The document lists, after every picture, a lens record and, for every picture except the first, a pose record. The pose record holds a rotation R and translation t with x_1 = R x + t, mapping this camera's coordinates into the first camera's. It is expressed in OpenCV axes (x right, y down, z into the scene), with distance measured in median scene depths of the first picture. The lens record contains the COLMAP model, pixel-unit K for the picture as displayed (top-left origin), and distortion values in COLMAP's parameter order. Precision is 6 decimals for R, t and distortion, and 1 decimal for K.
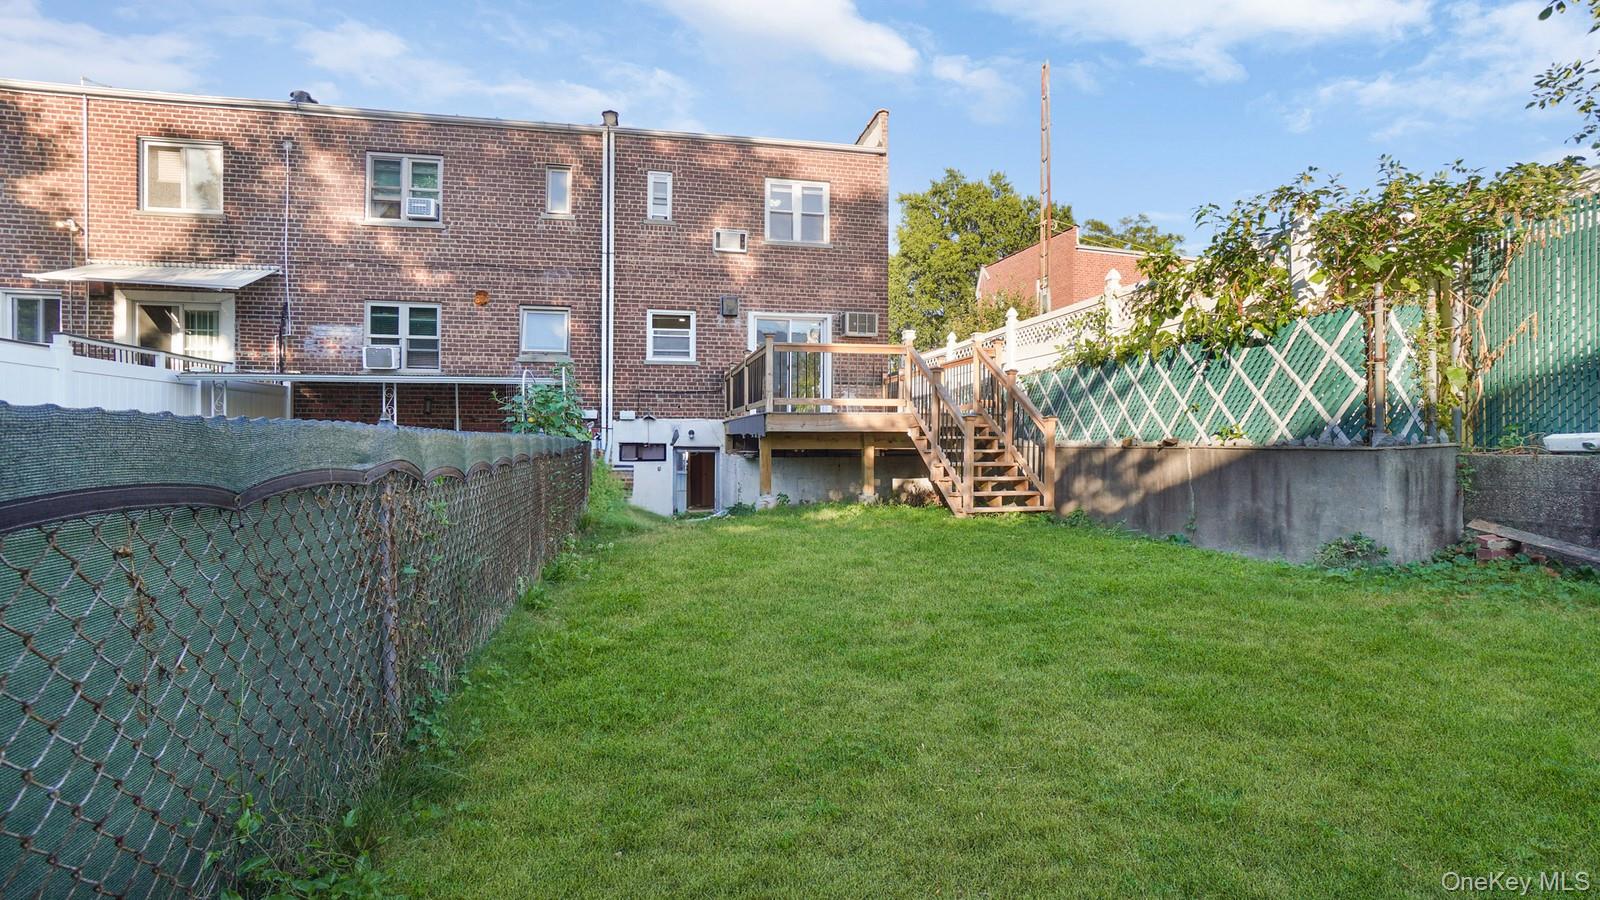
lens RADIAL K [[733.9, 0, 798.9], [0, 733.9, 445.4], [0, 0, 1]] dist [-0.020926, 0.001607]
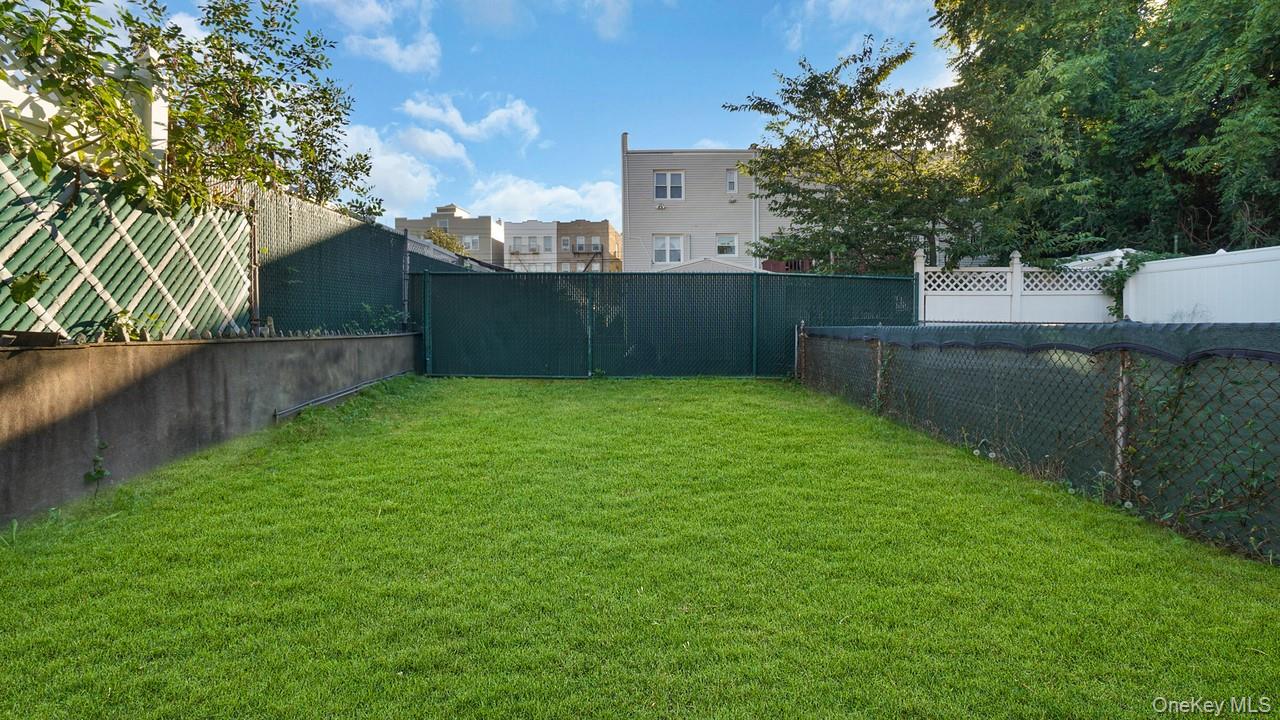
lens RADIAL K [[587.1, 0, 639.4], [0, 587.1, 356.6], [0, 0, 1]] dist [-0.020926, 0.001607]
pose [[-0.976539, -0.001307, 0.215338, -0.018460], [0.009216, 0.998812, 0.047855, -0.006721], [-0.215144, 0.048717, -0.975366, 1.524702]]
